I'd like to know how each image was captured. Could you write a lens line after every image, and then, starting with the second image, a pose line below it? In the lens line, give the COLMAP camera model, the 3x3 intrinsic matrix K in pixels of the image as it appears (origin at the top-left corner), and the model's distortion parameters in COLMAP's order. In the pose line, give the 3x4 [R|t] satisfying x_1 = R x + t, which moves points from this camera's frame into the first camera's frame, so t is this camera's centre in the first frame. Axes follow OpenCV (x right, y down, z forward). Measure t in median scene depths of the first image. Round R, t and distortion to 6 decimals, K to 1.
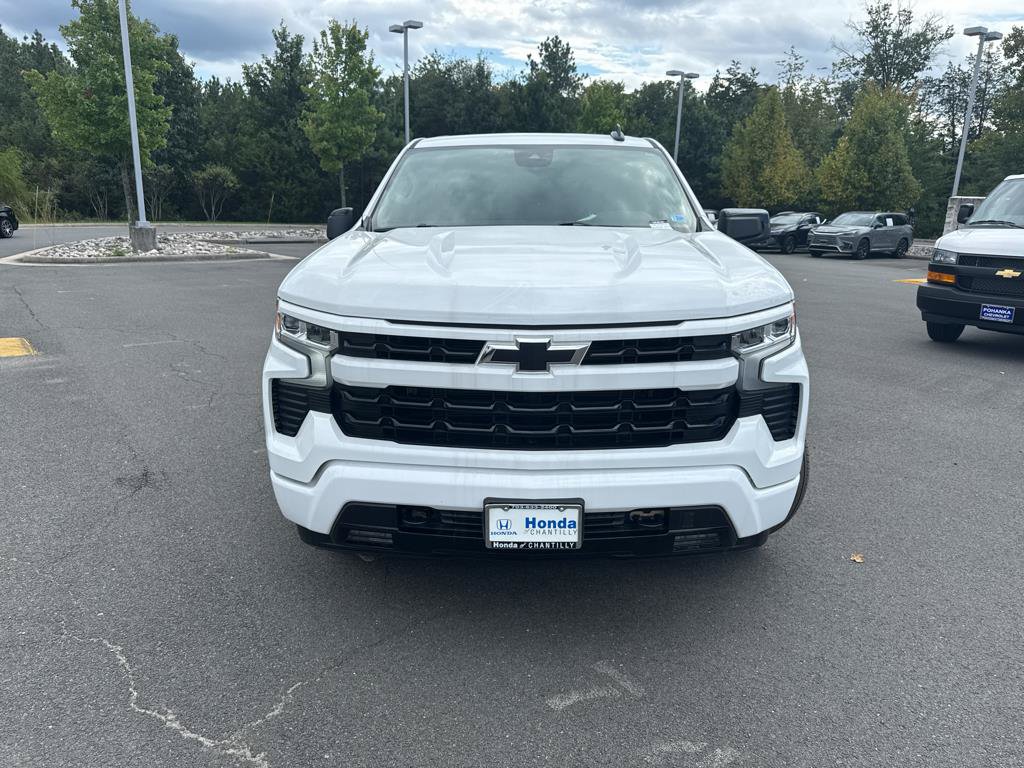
lens RADIAL K [[756.9, 0, 526.7], [0, 756.9, 382.6], [0, 0, 1]] dist [0.027640, -0.022513]
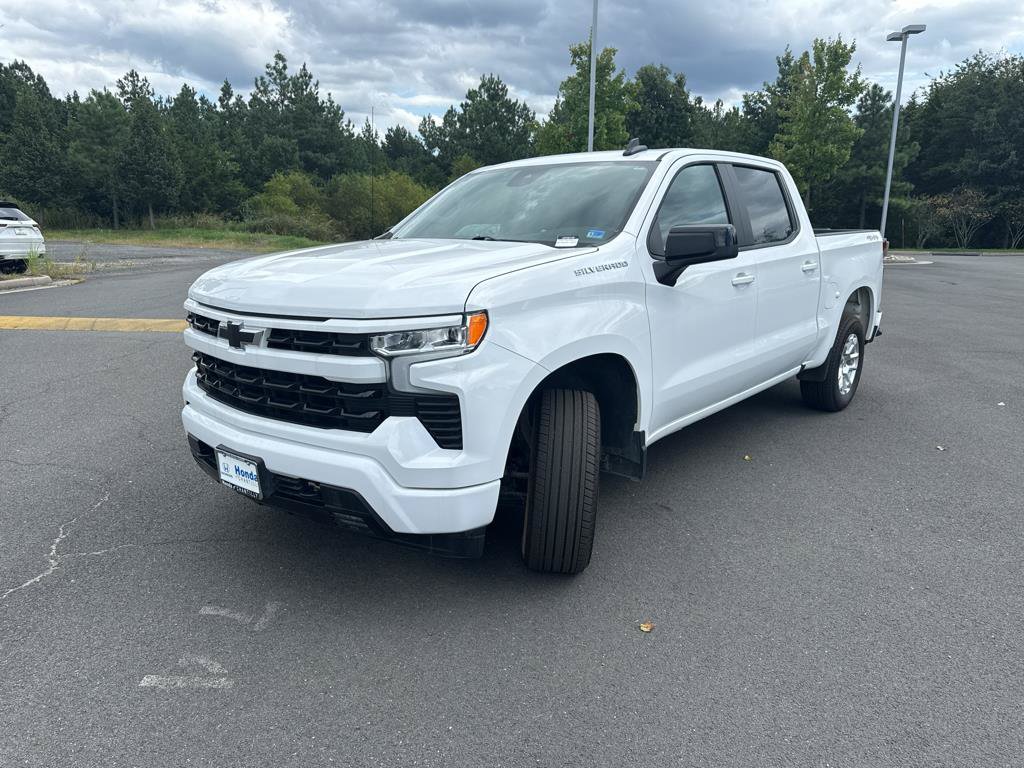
lens RADIAL K [[746.7, 0, 517.4], [0, 746.7, 395.7], [0, 0, 1]] dist [0.007163, -0.001611]
pose [[0.777135, 0.136745, -0.614298, 1.014373], [-0.142409, 0.988999, 0.039997, -0.046809], [0.613010, 0.056399, 0.788059, 0.281352]]
